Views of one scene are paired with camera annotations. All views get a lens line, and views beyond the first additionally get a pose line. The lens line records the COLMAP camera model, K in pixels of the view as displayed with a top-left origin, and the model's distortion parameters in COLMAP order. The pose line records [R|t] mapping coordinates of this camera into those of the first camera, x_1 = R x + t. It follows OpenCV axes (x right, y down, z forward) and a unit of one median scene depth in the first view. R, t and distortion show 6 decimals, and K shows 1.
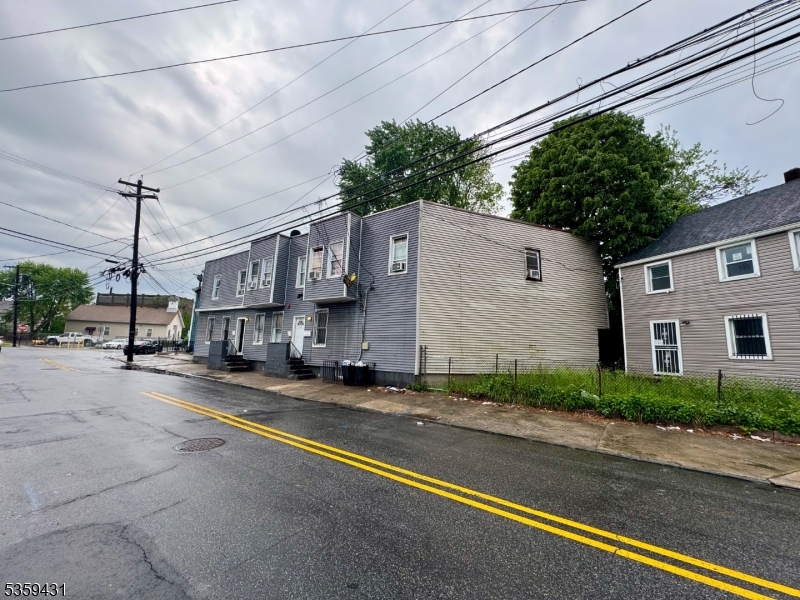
lens RADIAL K [[326.3, 0, 402.4], [0, 326.3, 300.1], [0, 0, 1]] dist [-0.000474, -0.000549]
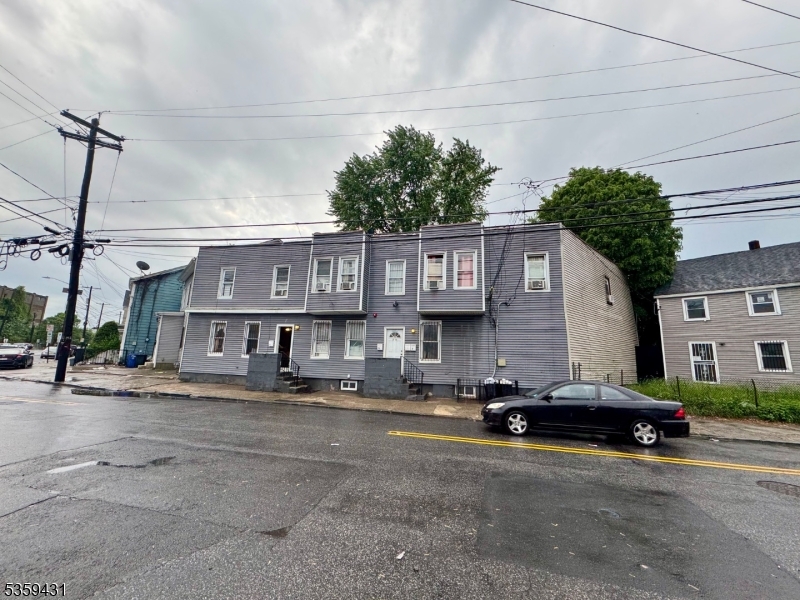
lens RADIAL K [[326.3, 0, 401.2], [0, 326.3, 300.3], [0, 0, 1]] dist [-0.000474, -0.000549]
pose [[0.926604, 0.062359, 0.370833, -0.781011], [-0.056550, 0.998047, -0.026528, -0.002171], [-0.371763, 0.003611, 0.928321, 0.209735]]
